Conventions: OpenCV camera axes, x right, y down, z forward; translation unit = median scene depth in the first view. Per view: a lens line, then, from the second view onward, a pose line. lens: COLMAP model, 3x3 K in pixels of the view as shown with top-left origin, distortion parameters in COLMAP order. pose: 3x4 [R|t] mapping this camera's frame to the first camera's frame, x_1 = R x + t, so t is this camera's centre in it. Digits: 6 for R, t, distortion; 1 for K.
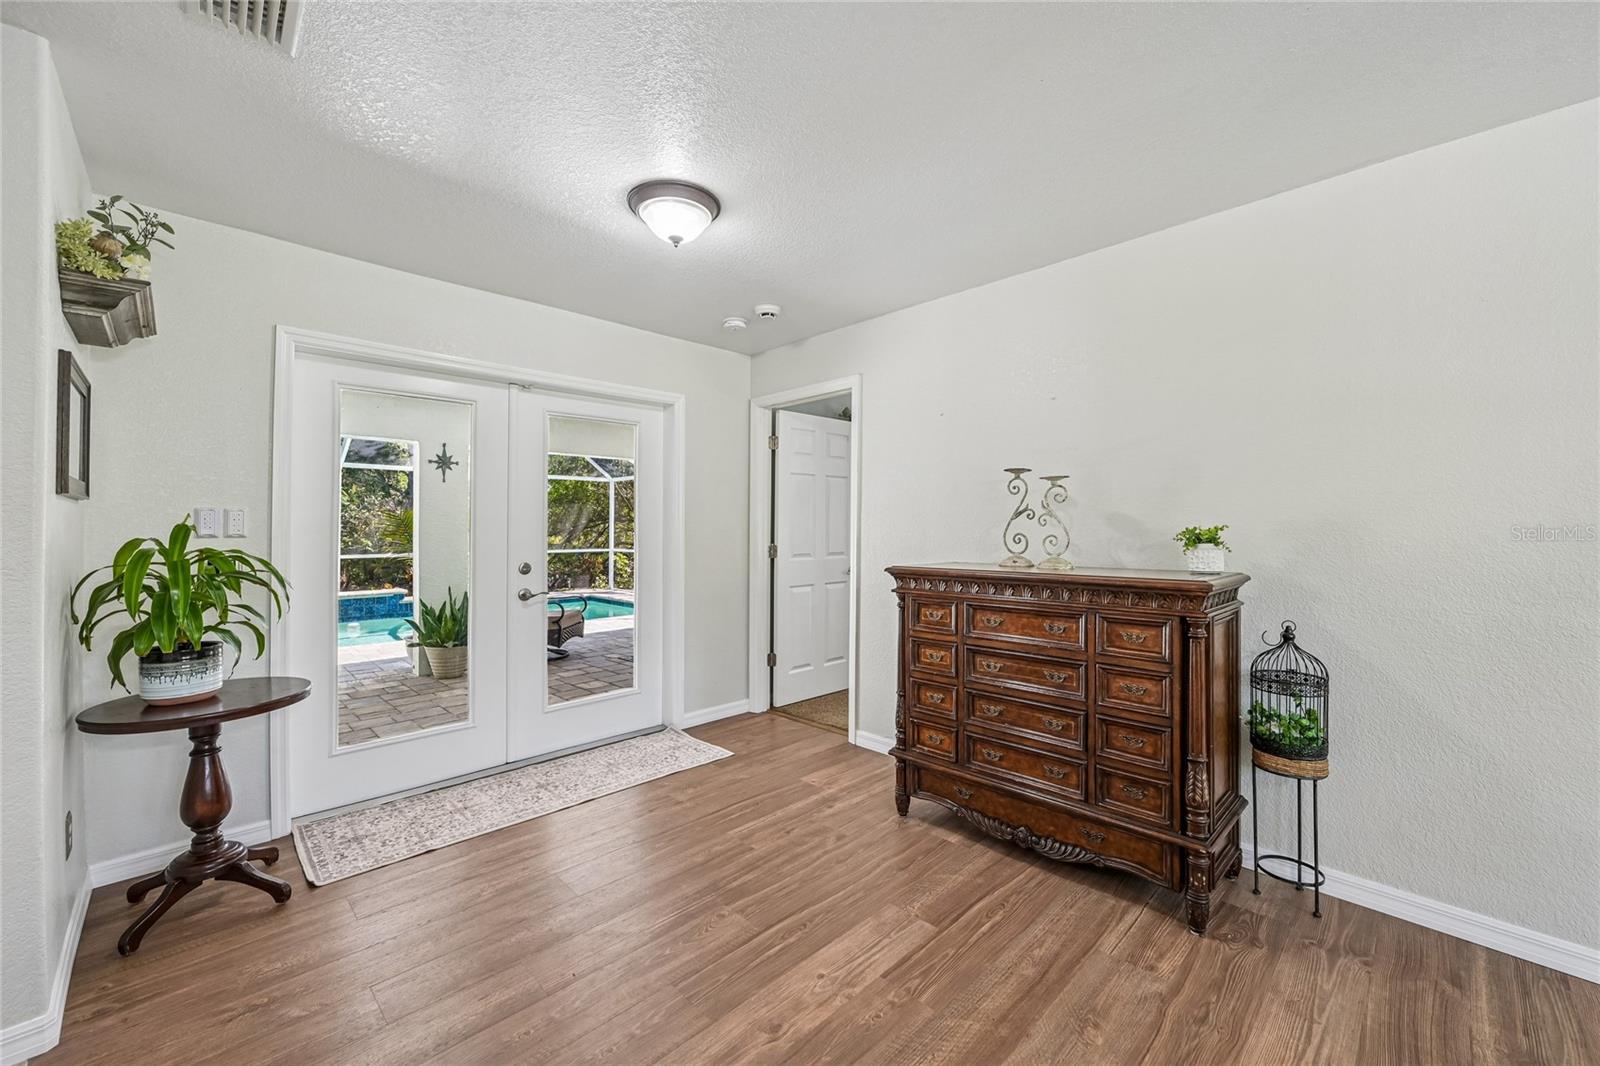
lens RADIAL K [[633.1, 0, 795.0], [0, 633.1, 533.1], [0, 0, 1]] dist [0.001799, -0.000069]
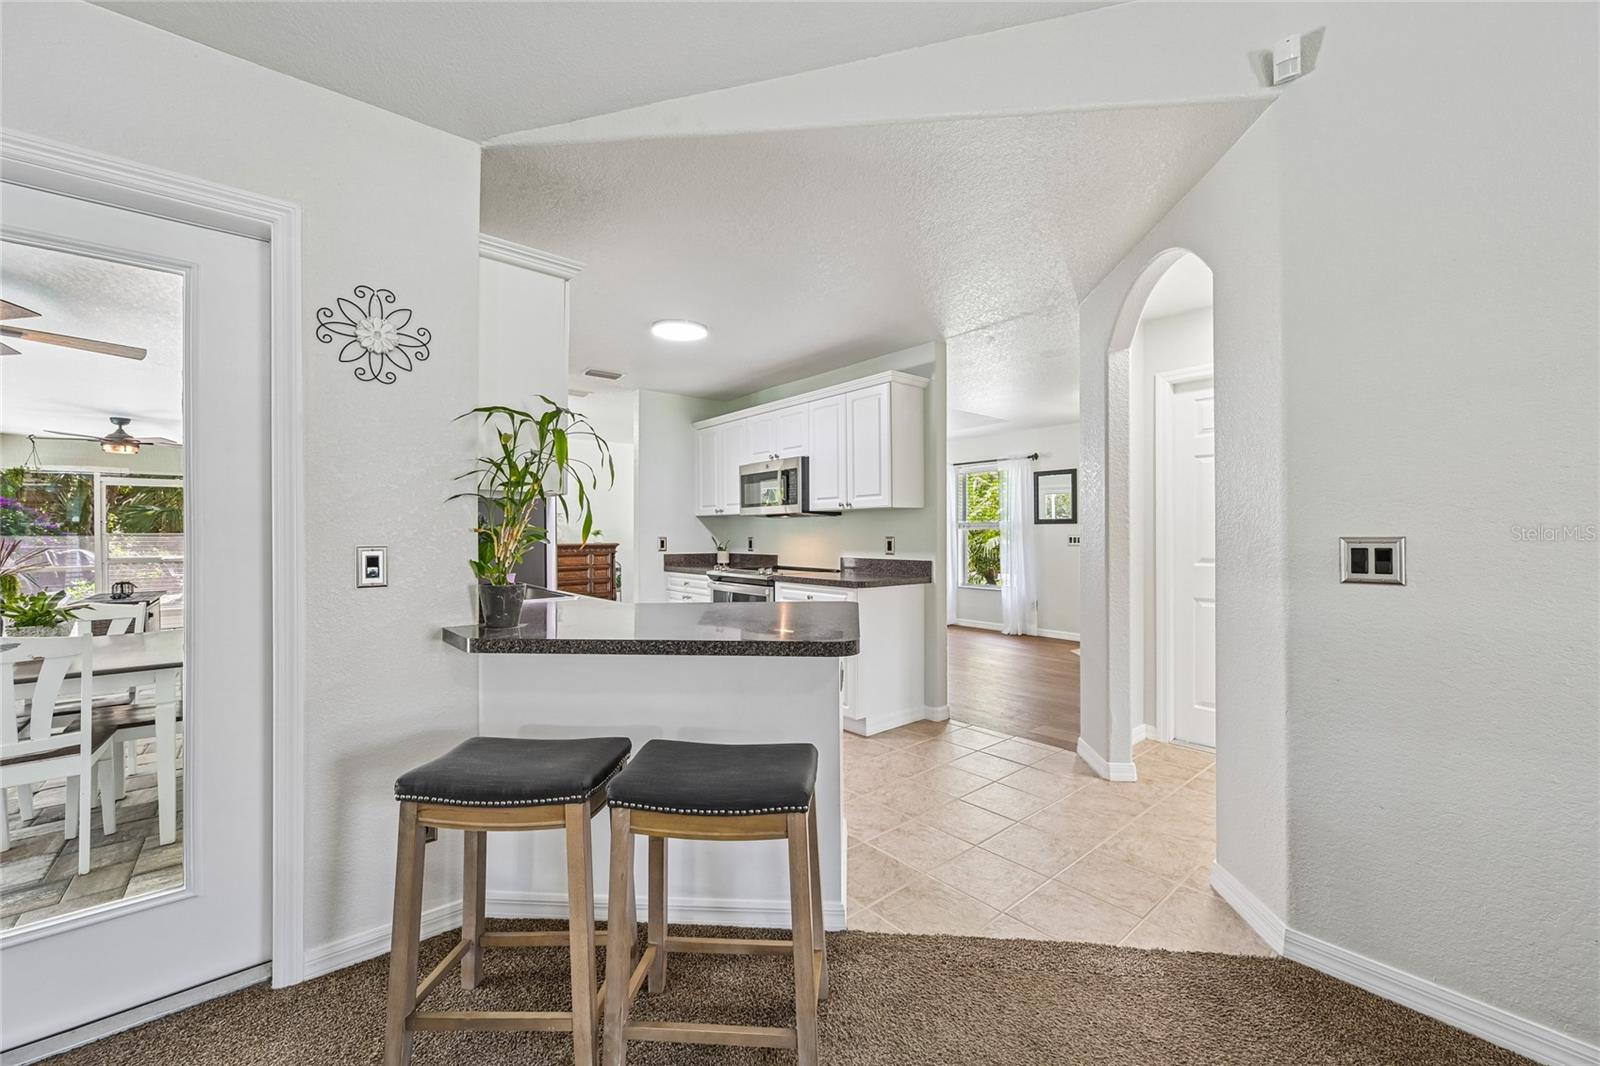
lens RADIAL K [[633.1, 0, 804.5], [0, 633.1, 534.8], [0, 0, 1]] dist [0.001799, -0.000069]
pose [[0.064472, 0.000755, 0.997919, -2.911036], [0.013248, 0.999911, -0.001612, 0.037156], [-0.997832, 0.013324, 0.064456, -0.419326]]
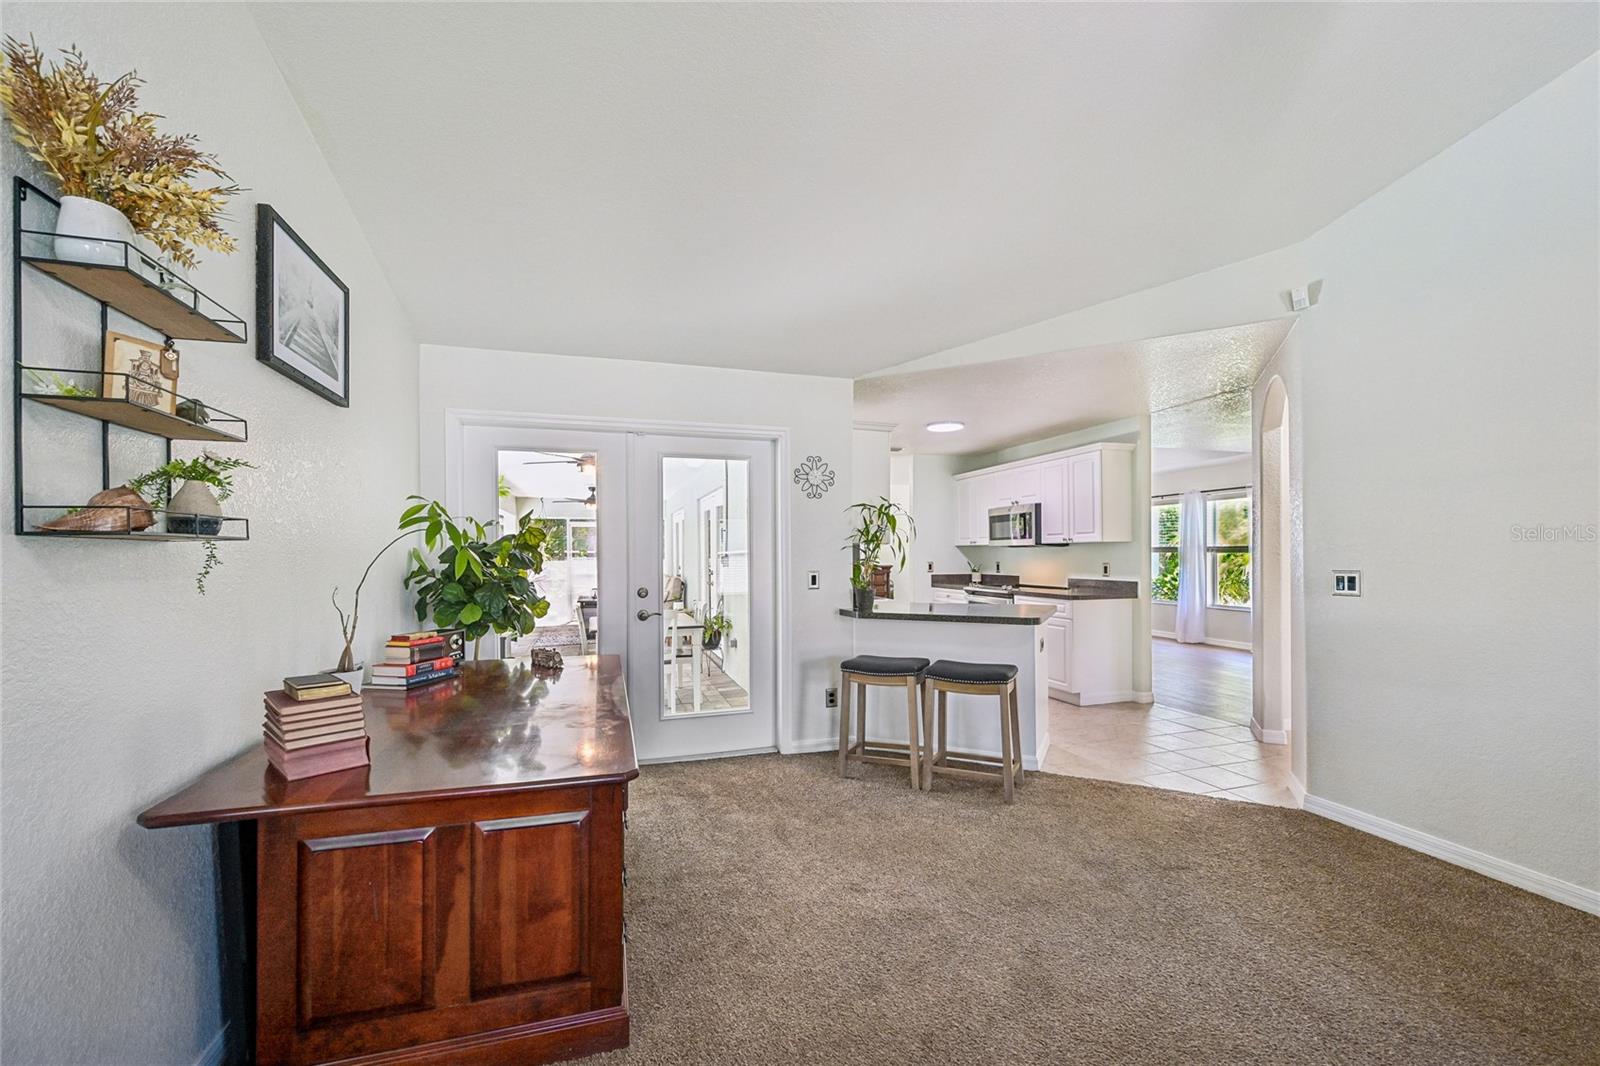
lens RADIAL K [[633.1, 0, 798.0], [0, 633.1, 557.6], [0, 0, 1]] dist [0.001799, -0.000069]
pose [[0.454936, -0.005536, 0.890507, -3.809901], [0.015961, 0.999871, -0.001938, 0.006996], [-0.890381, 0.015096, 0.454965, -0.614903]]
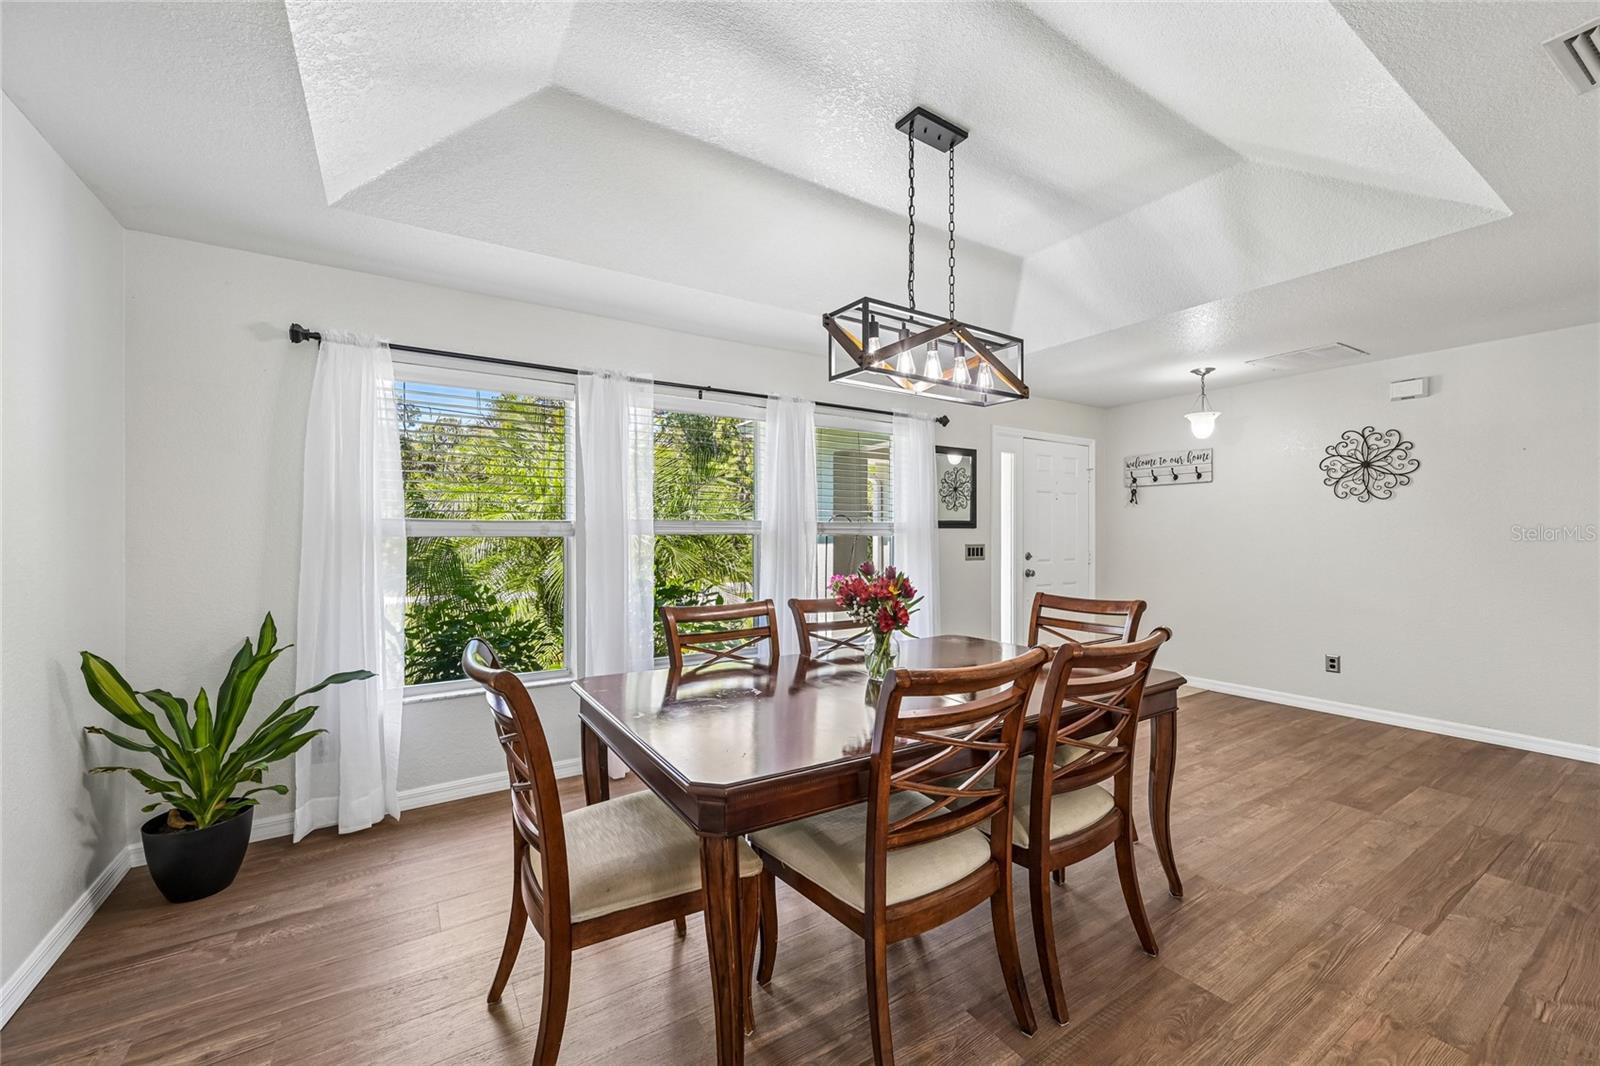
lens RADIAL K [[633.1, 0, 804.5], [0, 633.1, 533.9], [0, 0, 1]] dist [0.001799, -0.000069]
pose [[-0.980765, 0.001420, 0.195189, 0.502502], [0.003037, 0.999963, 0.007986, -0.007182], [-0.195171, 0.008425, -0.980733, 0.715966]]
